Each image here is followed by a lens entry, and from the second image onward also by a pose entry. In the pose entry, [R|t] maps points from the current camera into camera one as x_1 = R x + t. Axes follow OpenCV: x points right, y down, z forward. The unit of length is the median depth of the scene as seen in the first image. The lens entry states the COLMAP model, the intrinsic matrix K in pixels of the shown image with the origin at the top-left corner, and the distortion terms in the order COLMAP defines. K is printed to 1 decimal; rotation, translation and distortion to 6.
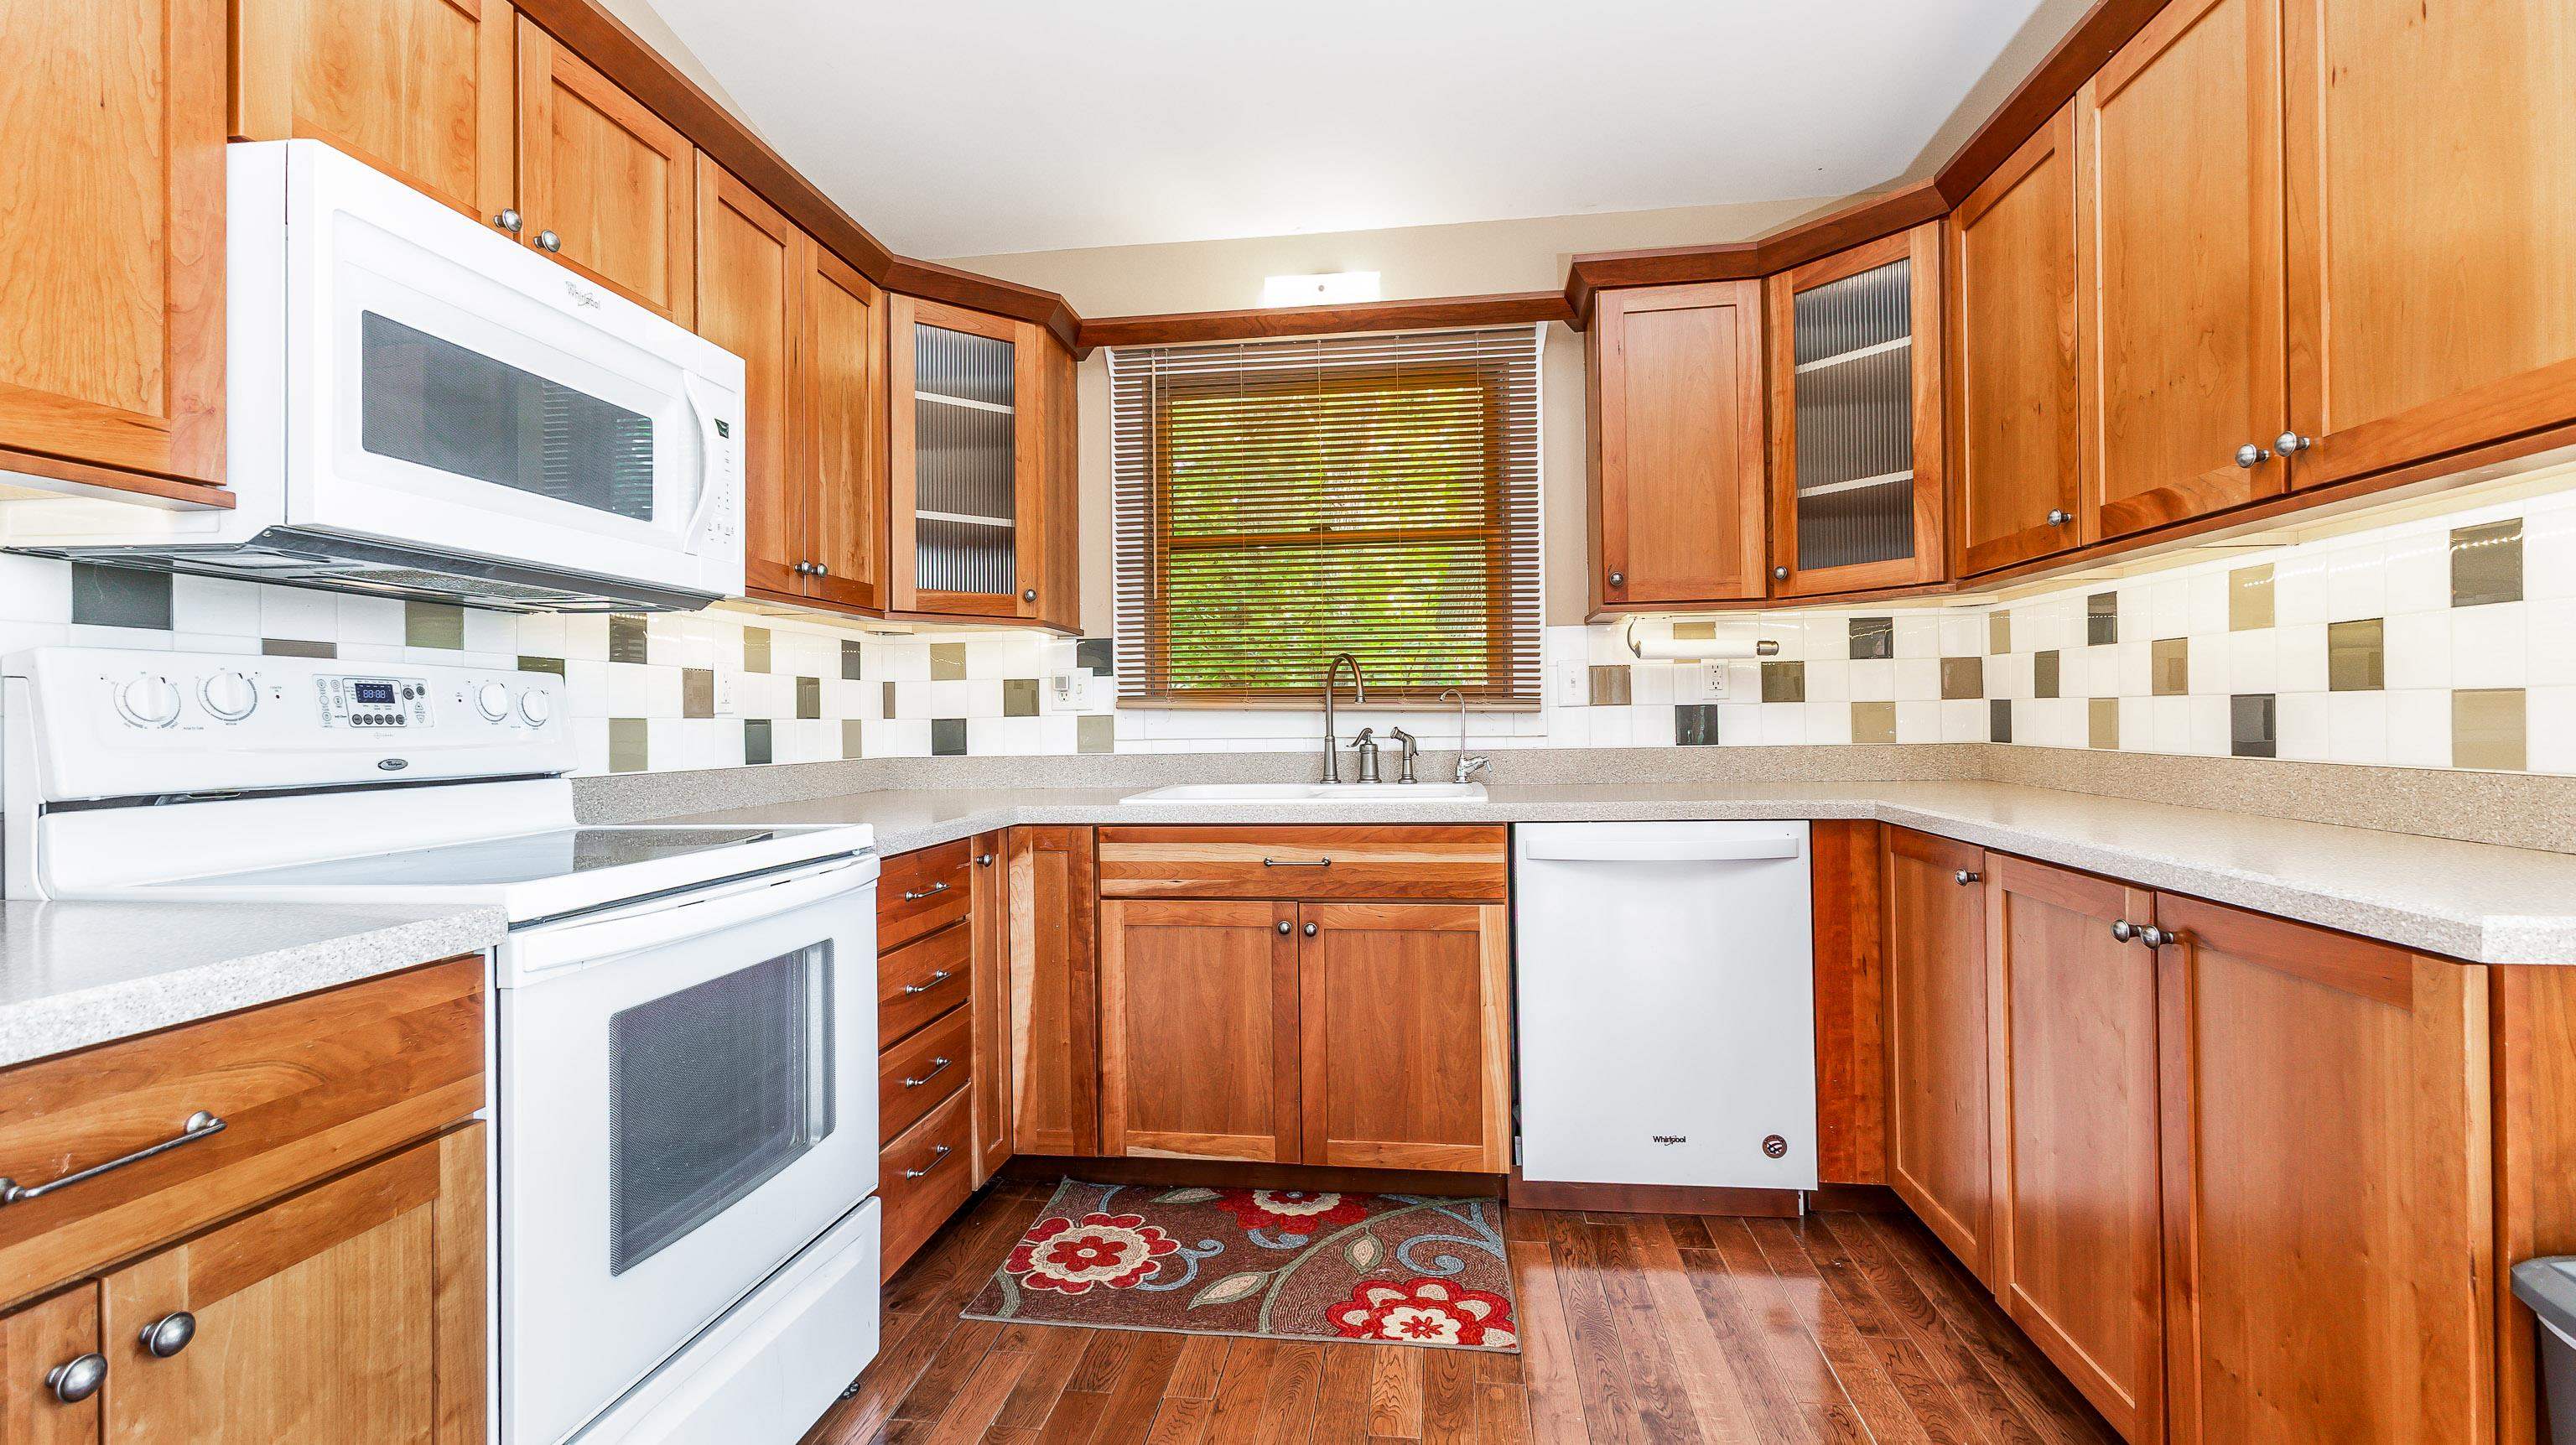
lens RADIAL K [[1157.0, 0, 1289.3], [0, 1157.0, 713.2], [0, 0, 1]] dist [0.013327, -0.000622]
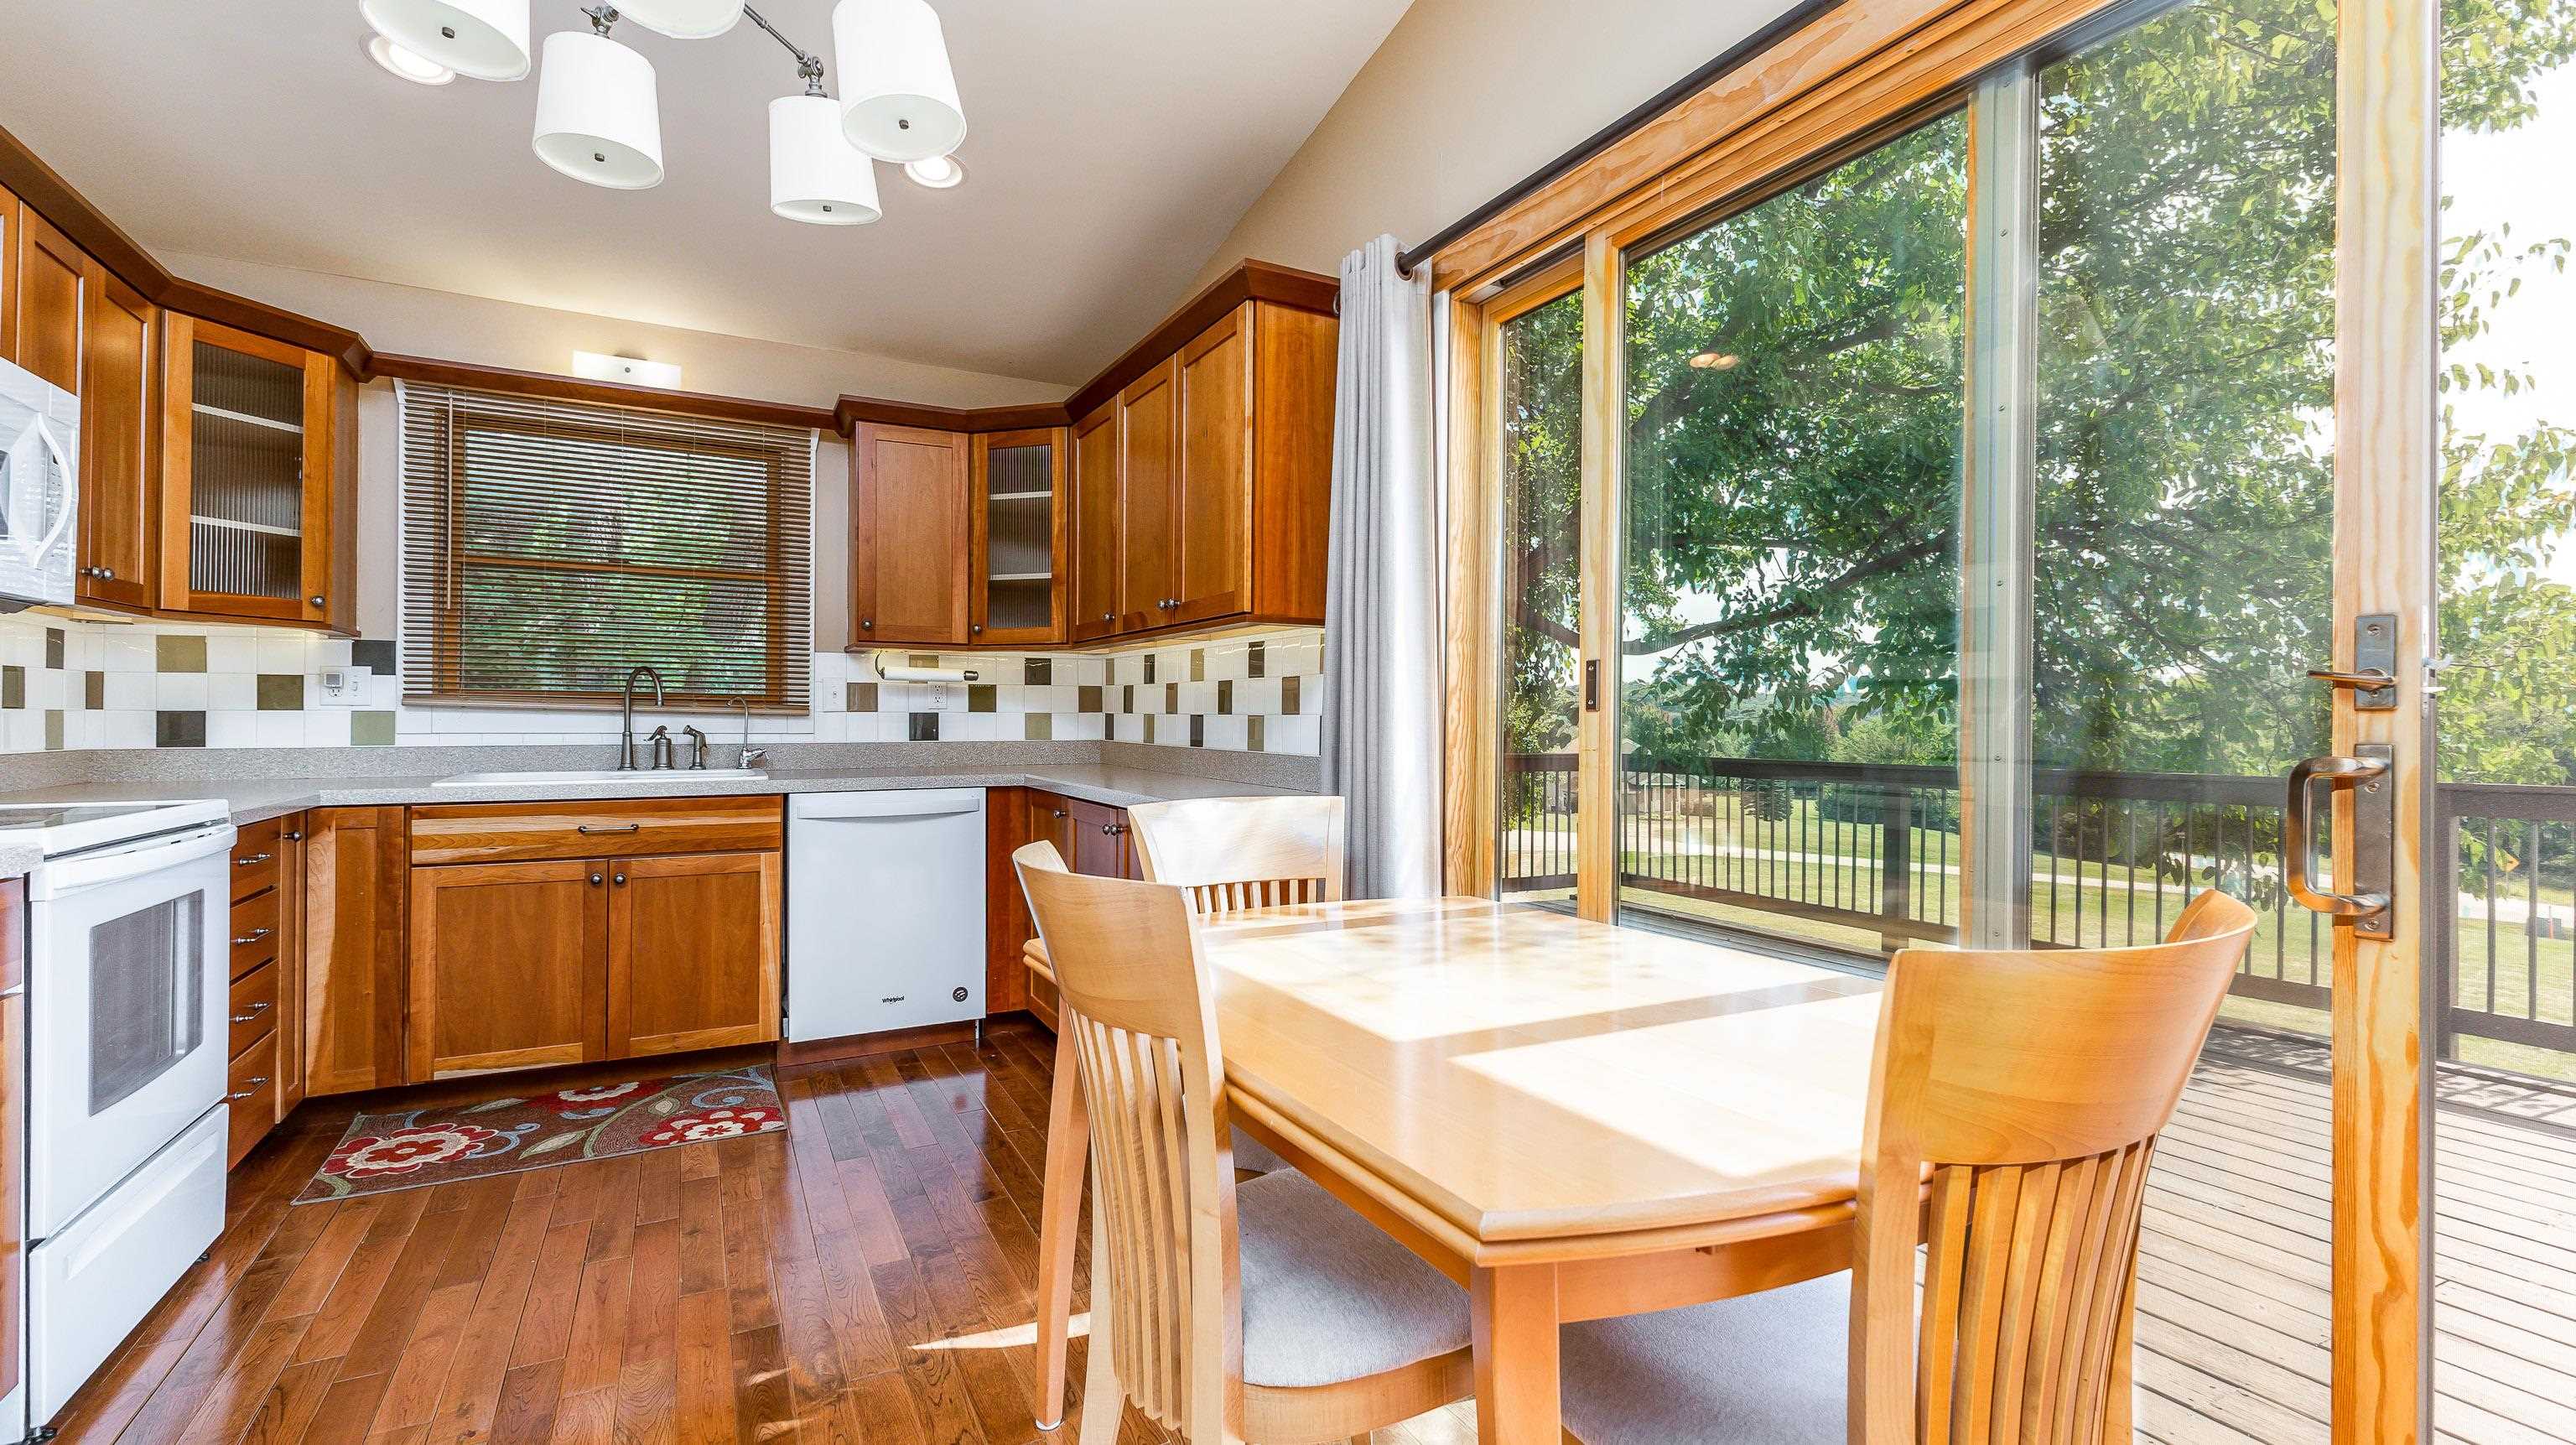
lens RADIAL K [[1157.0, 0, 1289.3], [0, 1157.0, 713.2], [0, 0, 1]] dist [0.013327, -0.000622]
pose [[0.818362, 0.019452, 0.574373, -0.120707], [-0.019038, 0.999796, -0.006735, -0.006298], [-0.574387, -0.005423, 0.818566, -0.511932]]
